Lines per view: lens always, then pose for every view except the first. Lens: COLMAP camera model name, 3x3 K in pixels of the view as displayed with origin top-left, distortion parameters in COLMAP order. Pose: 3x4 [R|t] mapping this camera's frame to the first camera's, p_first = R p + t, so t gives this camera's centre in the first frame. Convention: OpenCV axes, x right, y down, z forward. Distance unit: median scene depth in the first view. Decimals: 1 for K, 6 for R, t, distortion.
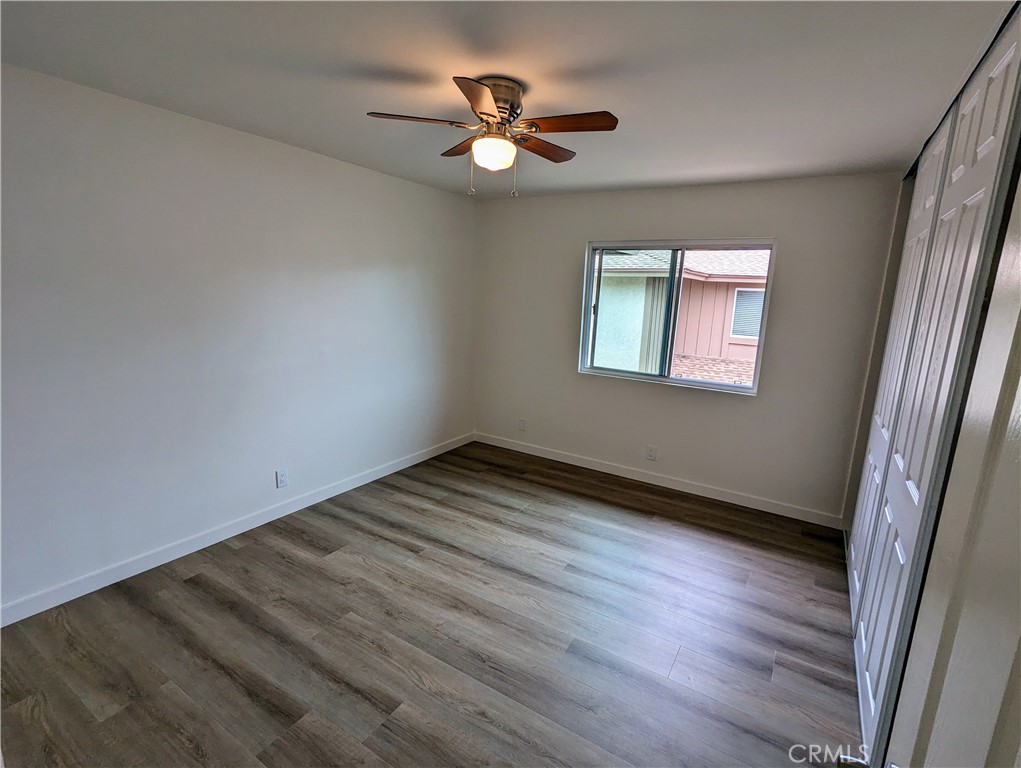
lens RADIAL K [[487.4, 0, 514.3], [0, 487.4, 388.4], [0, 0, 1]] dist [0.008598, 0.000576]
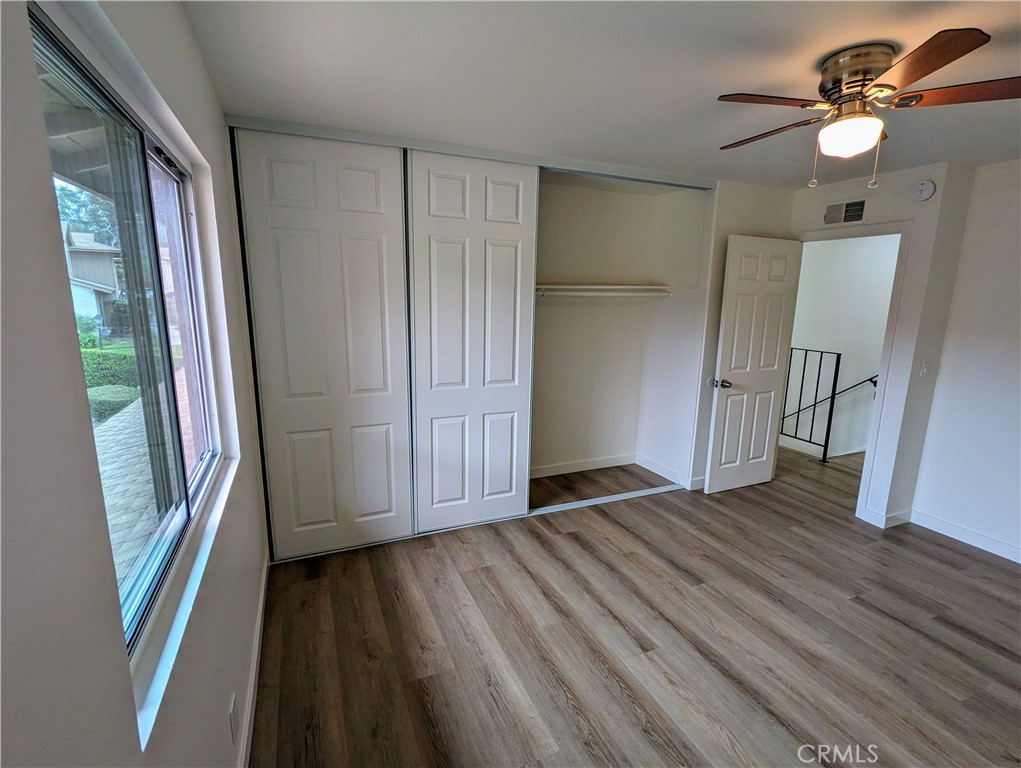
lens RADIAL K [[487.4, 0, 513.2], [0, 487.4, 382.5], [0, 0, 1]] dist [0.008598, 0.000576]
pose [[-0.822888, -0.156627, 0.546190, -0.054313], [0.062769, 0.930316, 0.361348, -0.243566], [-0.564726, 0.331633, -0.755714, 1.192300]]
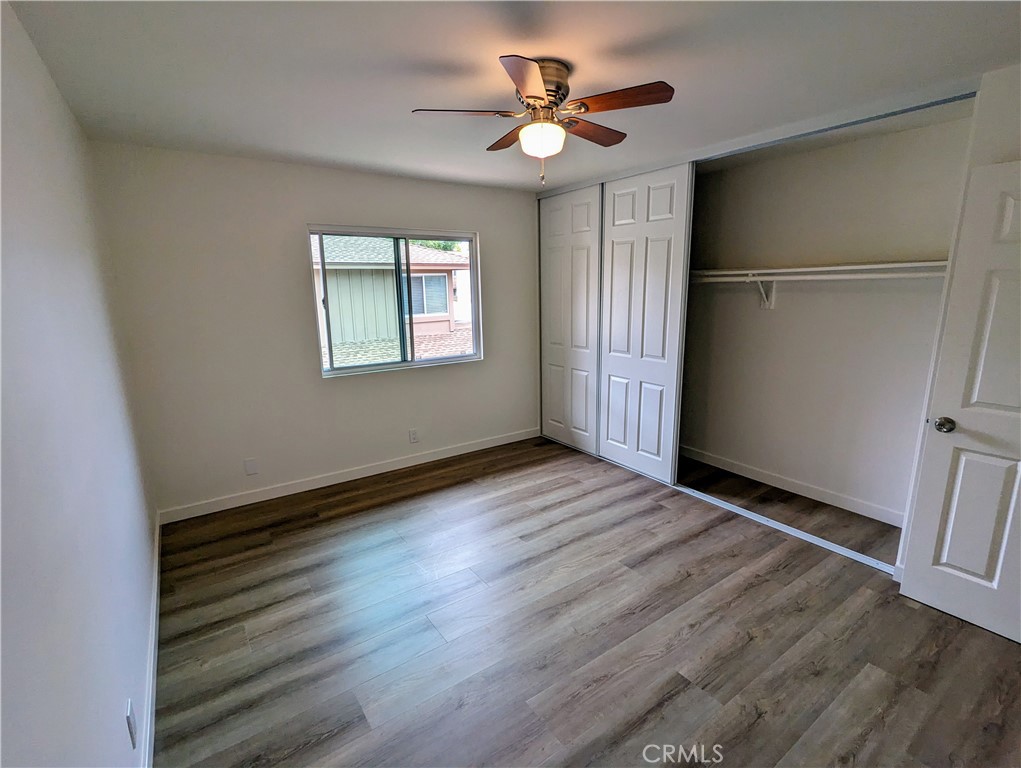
lens RADIAL K [[487.4, 0, 512.4], [0, 487.4, 382.9], [0, 0, 1]] dist [0.008598, 0.000576]
pose [[0.393394, -0.229886, 0.890165, -0.589122], [0.210820, 0.964990, 0.156041, -0.103526], [-0.894872, 0.126279, 0.428086, 0.395129]]
